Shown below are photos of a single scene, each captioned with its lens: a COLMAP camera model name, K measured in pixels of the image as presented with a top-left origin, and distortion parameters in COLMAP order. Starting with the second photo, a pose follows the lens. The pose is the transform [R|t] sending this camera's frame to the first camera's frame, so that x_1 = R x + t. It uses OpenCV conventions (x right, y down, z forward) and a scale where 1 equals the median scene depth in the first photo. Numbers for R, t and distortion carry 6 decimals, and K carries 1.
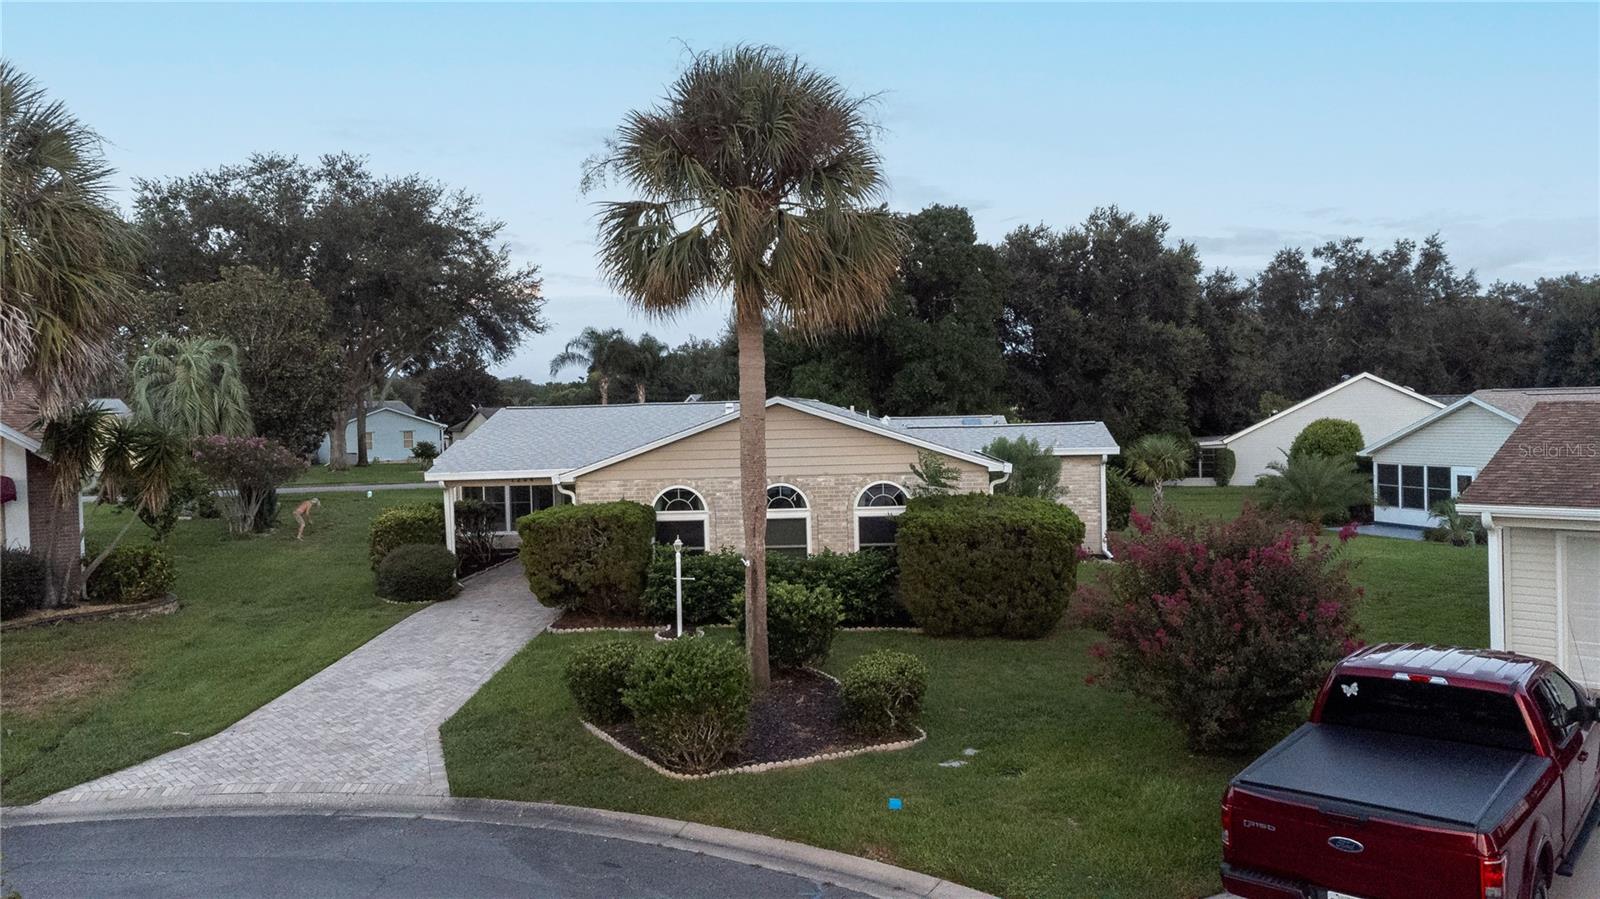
lens RADIAL K [[1188.1, 0, 797.6], [0, 1188.1, 448.8], [0, 0, 1]] dist [0.027388, 0.053911]
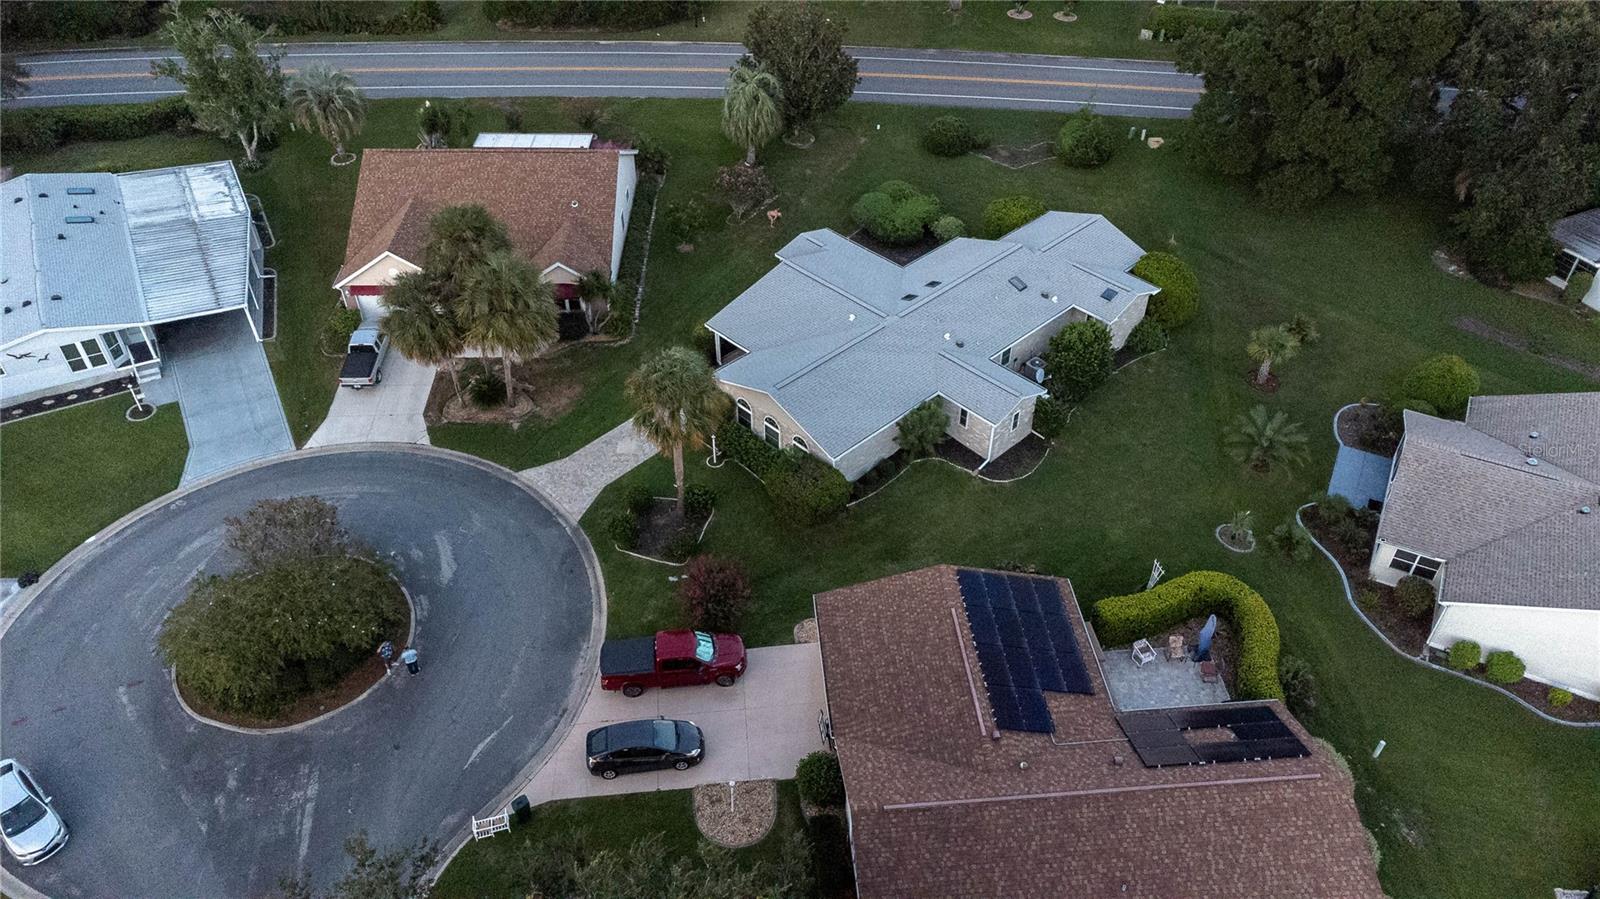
lens RADIAL K [[1188.1, 0, 797.6], [0, 1188.1, 448.8], [0, 0, 1]] dist [0.027388, 0.053911]
pose [[0.729961, 0.465395, -0.500563, 1.286883], [-0.042589, 0.761913, 0.646277, -1.516645], [0.682160, -0.450439, 0.575988, -0.413240]]
